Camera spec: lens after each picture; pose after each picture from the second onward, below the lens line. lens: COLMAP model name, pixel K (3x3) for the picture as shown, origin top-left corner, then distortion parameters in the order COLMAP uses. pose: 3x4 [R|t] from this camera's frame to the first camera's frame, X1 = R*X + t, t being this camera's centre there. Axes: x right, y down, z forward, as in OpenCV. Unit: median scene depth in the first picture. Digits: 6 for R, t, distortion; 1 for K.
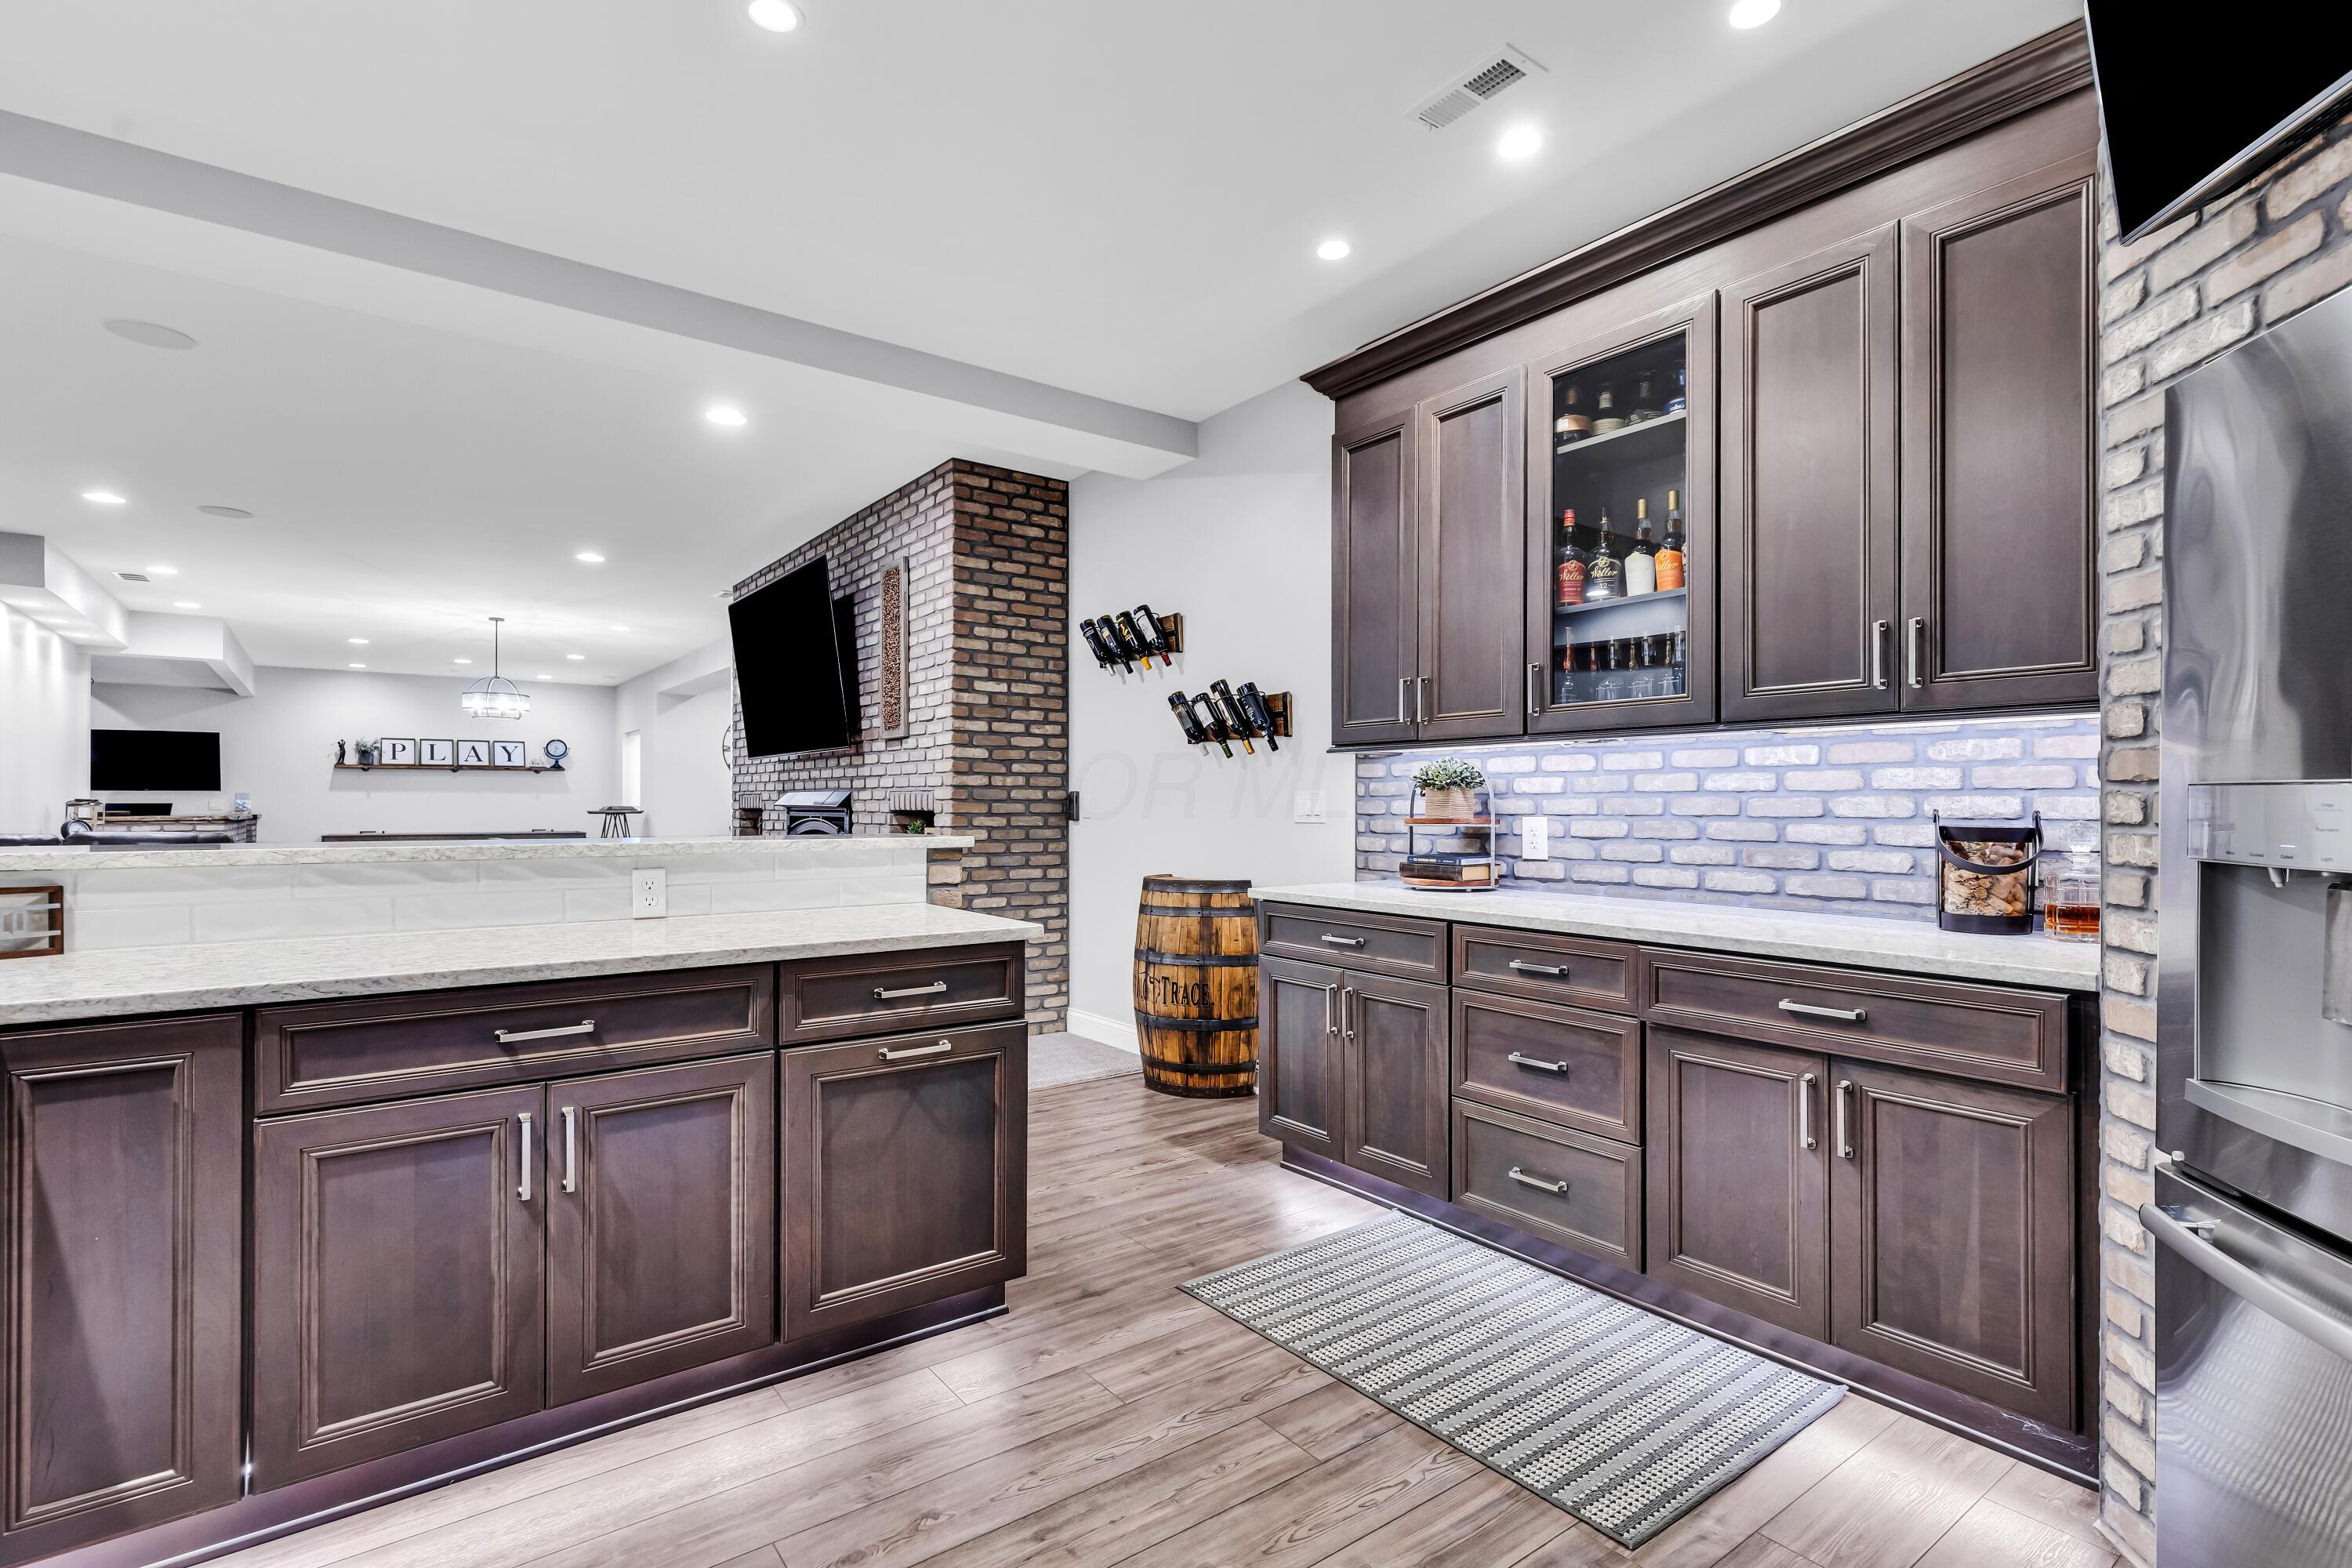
lens RADIAL K [[1072.1, 0, 1171.2], [0, 1072.1, 790.5], [0, 0, 1]] dist [0.013135, 0.001475]
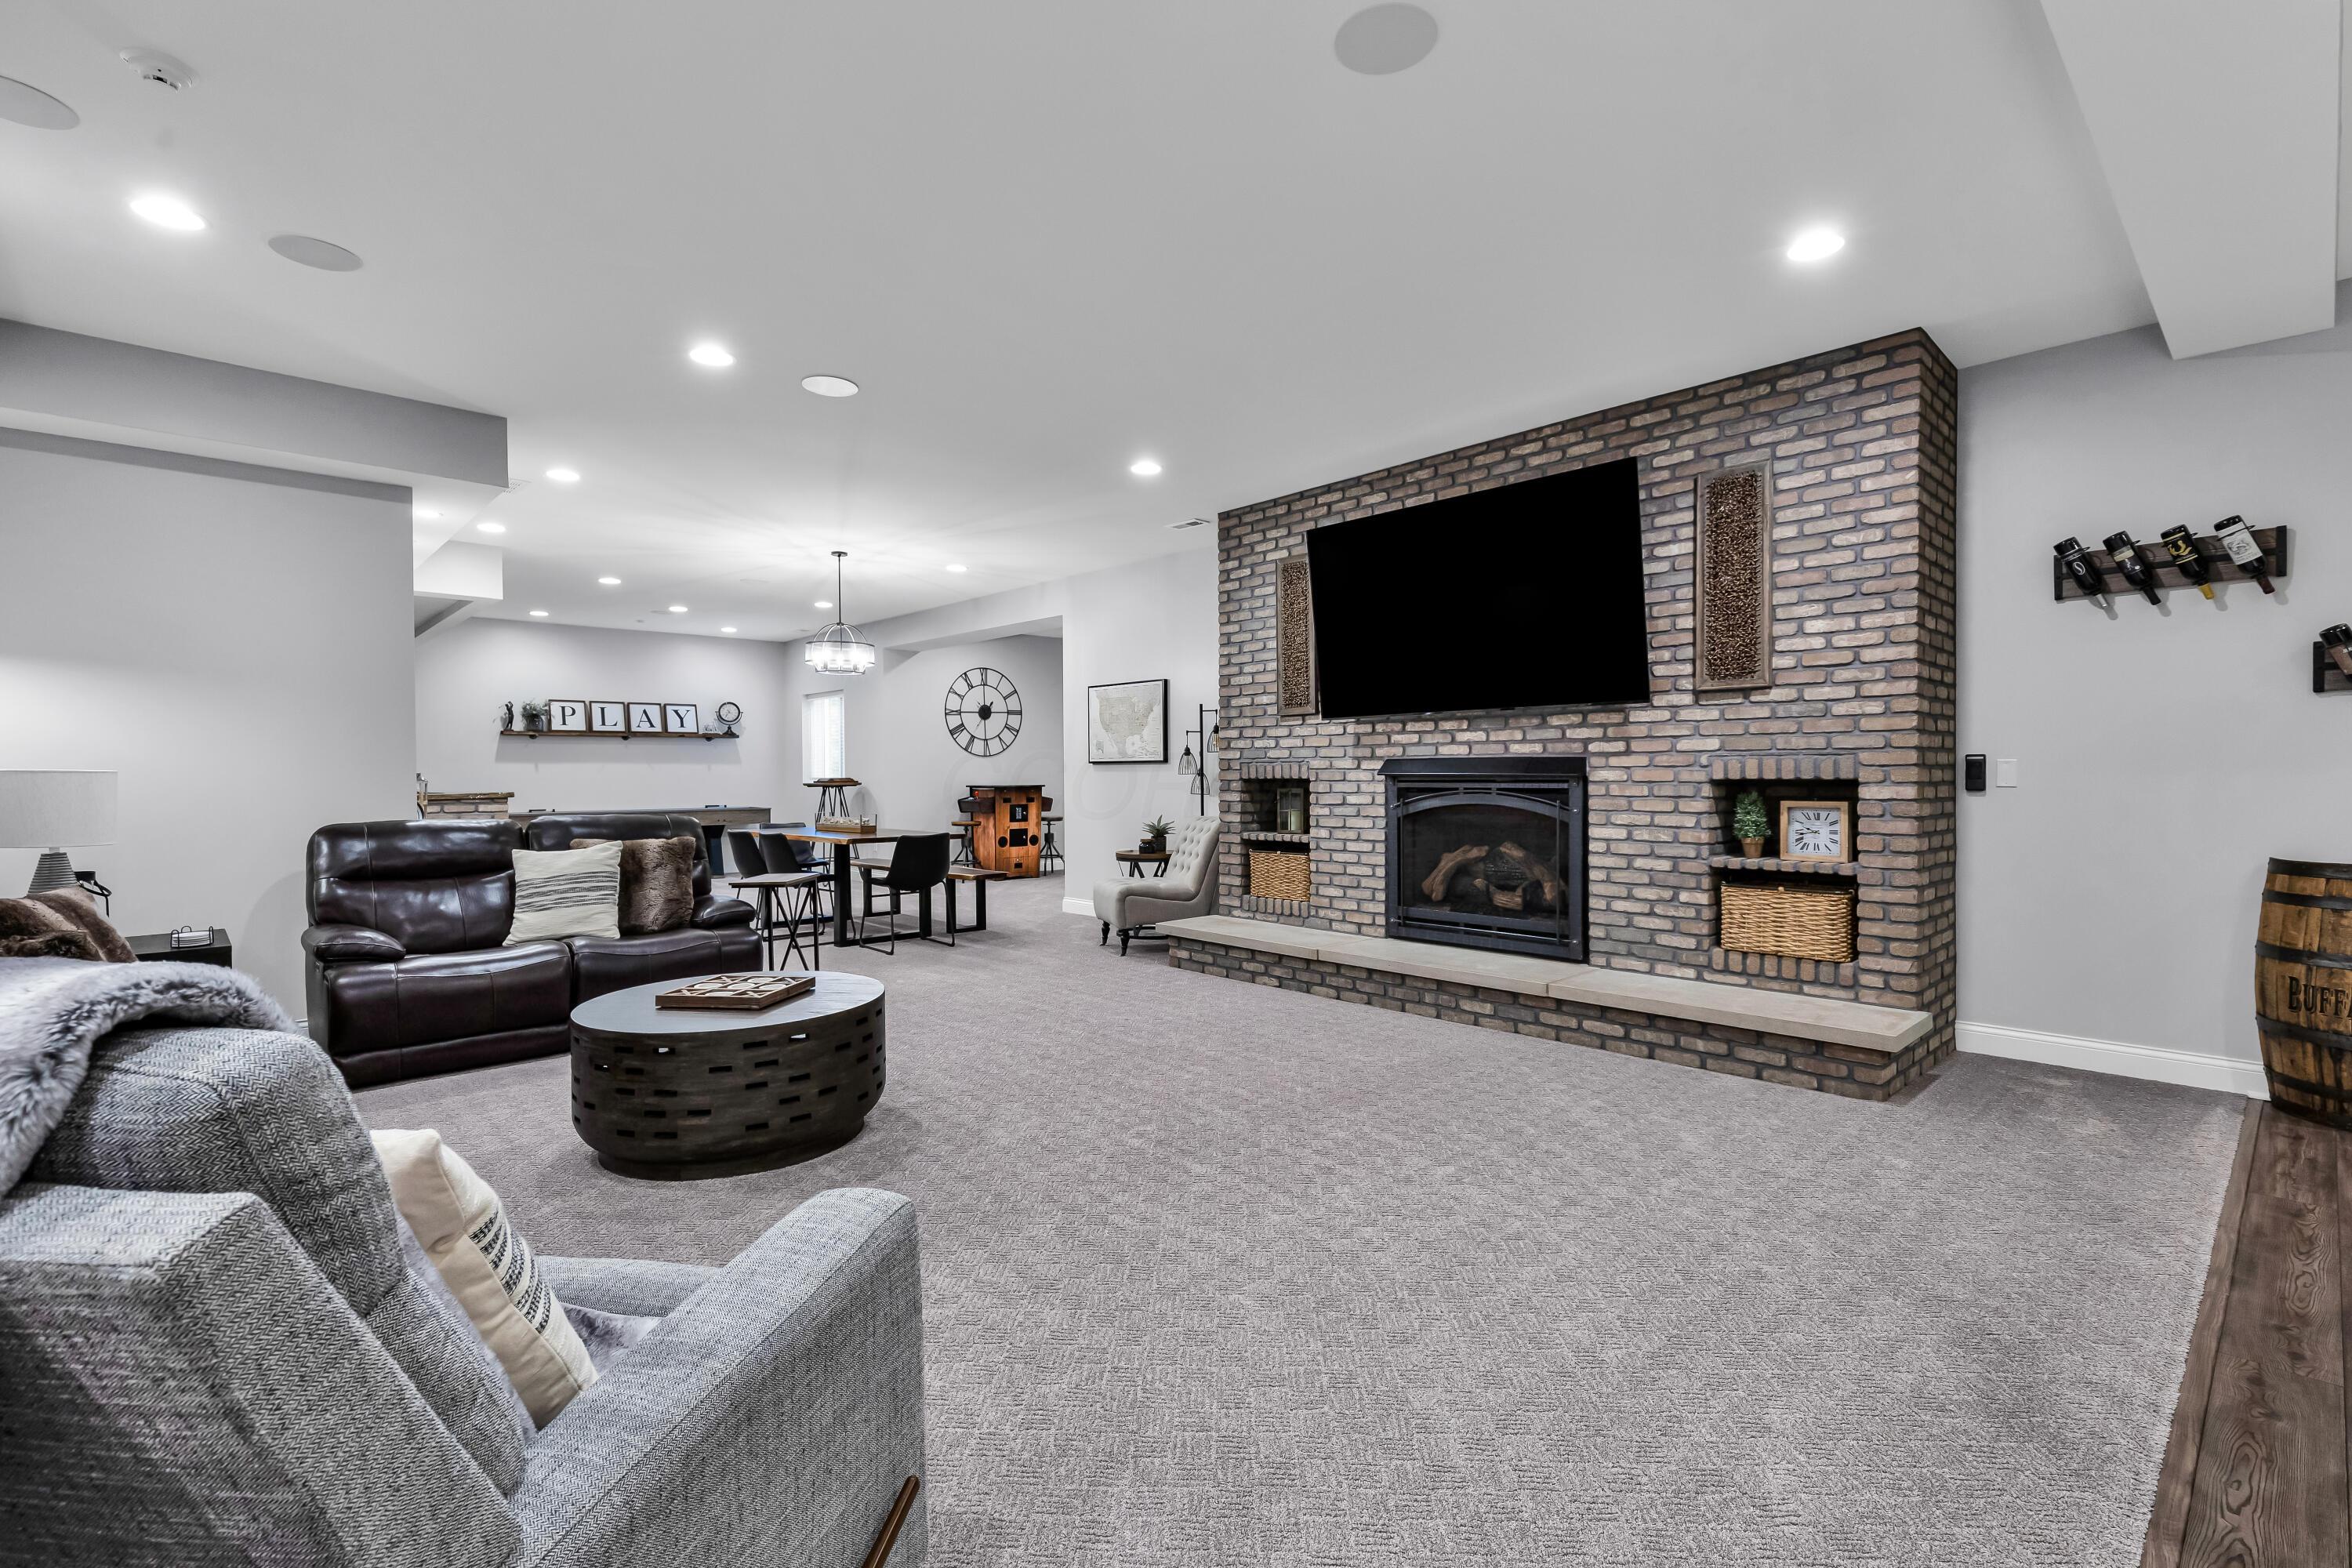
lens RADIAL K [[1103.0, 0, 1171.3], [0, 1103.0, 784.8], [0, 0, 1]] dist [0.001359, -0.000001]
pose [[0.996347, -0.007116, 0.085095, -0.318848], [0.005193, 0.999727, 0.022791, 0.001025], [-0.085234, -0.022266, 0.996112, 0.090541]]
